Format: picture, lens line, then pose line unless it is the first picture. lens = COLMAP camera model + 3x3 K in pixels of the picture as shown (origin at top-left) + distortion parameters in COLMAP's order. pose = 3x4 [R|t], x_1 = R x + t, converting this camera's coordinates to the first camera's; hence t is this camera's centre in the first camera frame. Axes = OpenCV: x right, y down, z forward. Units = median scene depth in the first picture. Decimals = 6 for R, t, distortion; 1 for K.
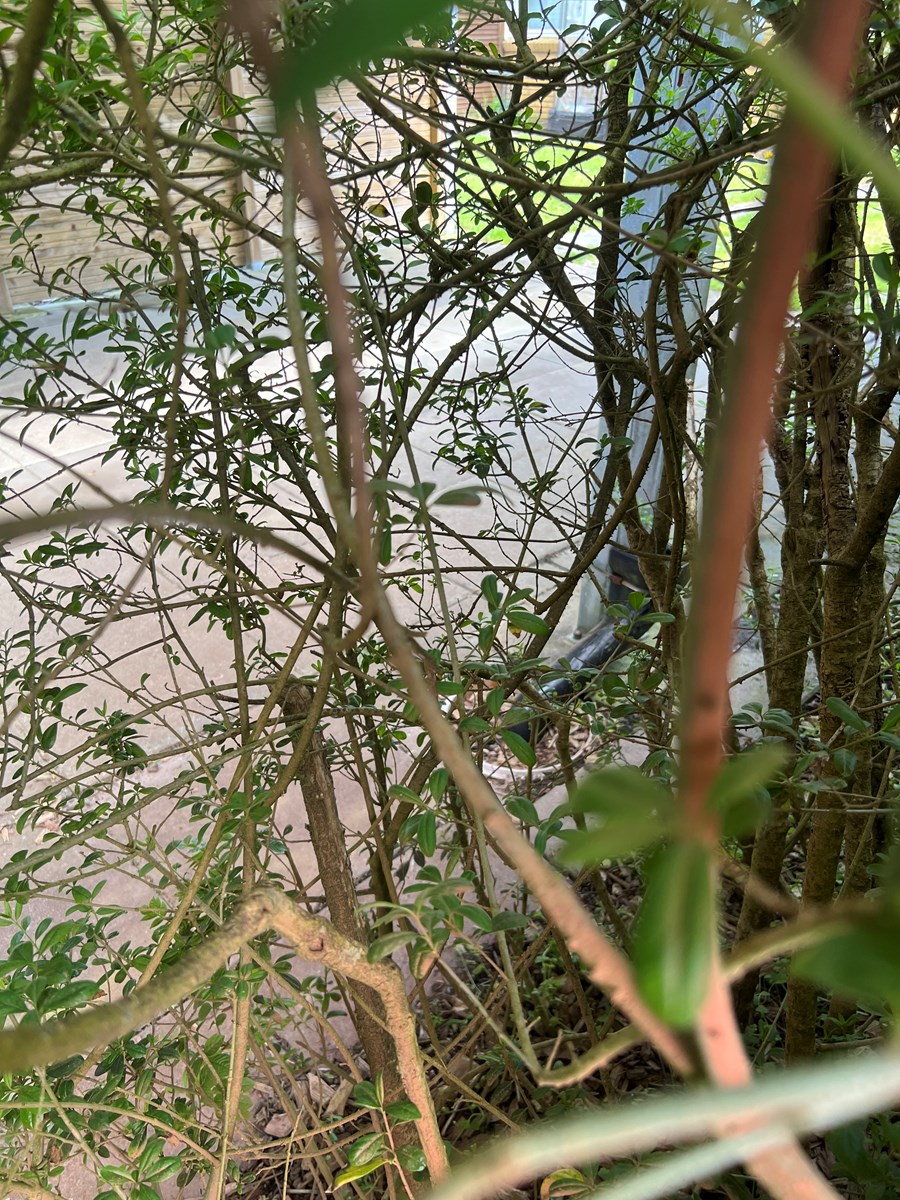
lens RADIAL K [[907.8, 0, 453.3], [0, 907.8, 602.0], [0, 0, 1]] dist [0.040694, -0.057636]
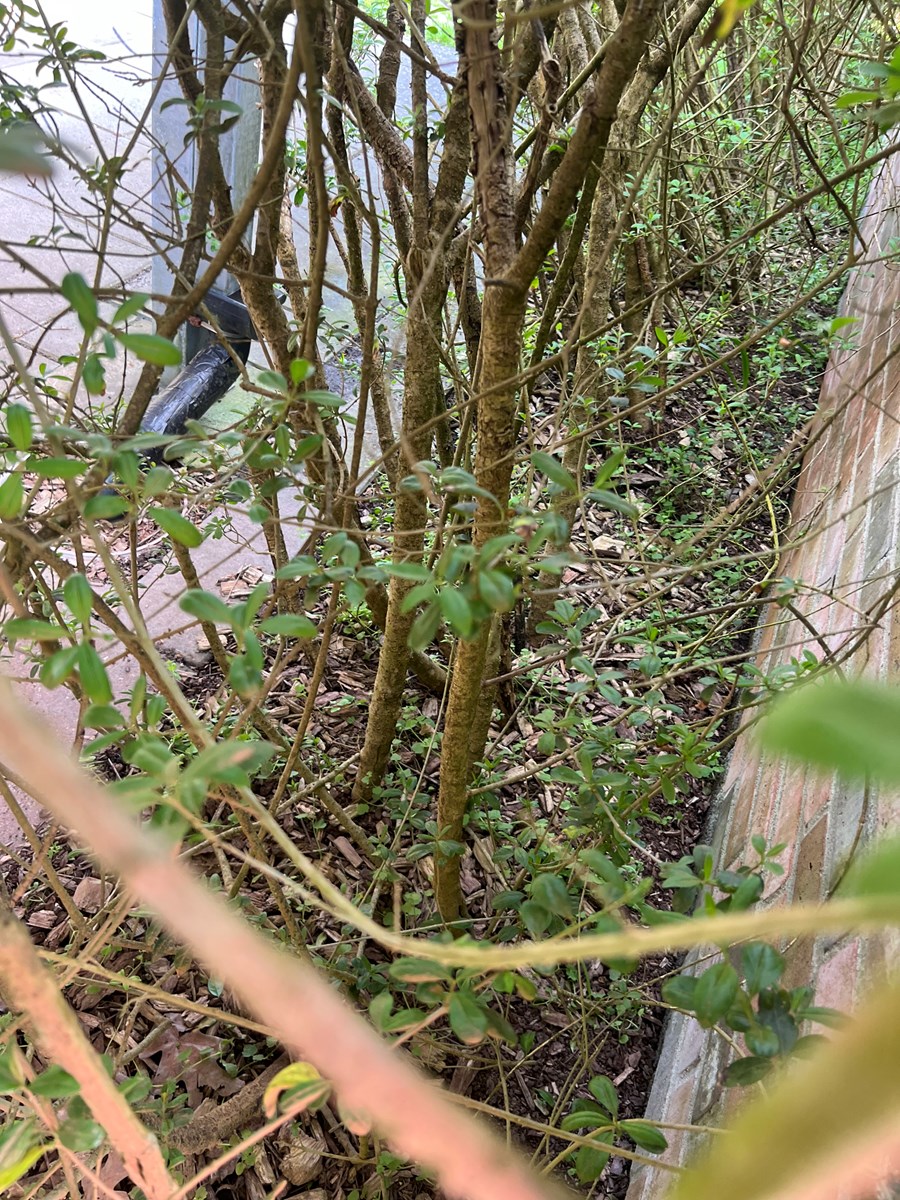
lens RADIAL K [[907.8, 0, 453.3], [0, 907.8, 602.0], [0, 0, 1]] dist [0.040694, -0.057636]
pose [[0.893010, -0.148283, 0.424907, -0.016561], [0.032037, 0.962710, 0.268633, 0.009552], [-0.448896, -0.226279, 0.864459, 0.187830]]
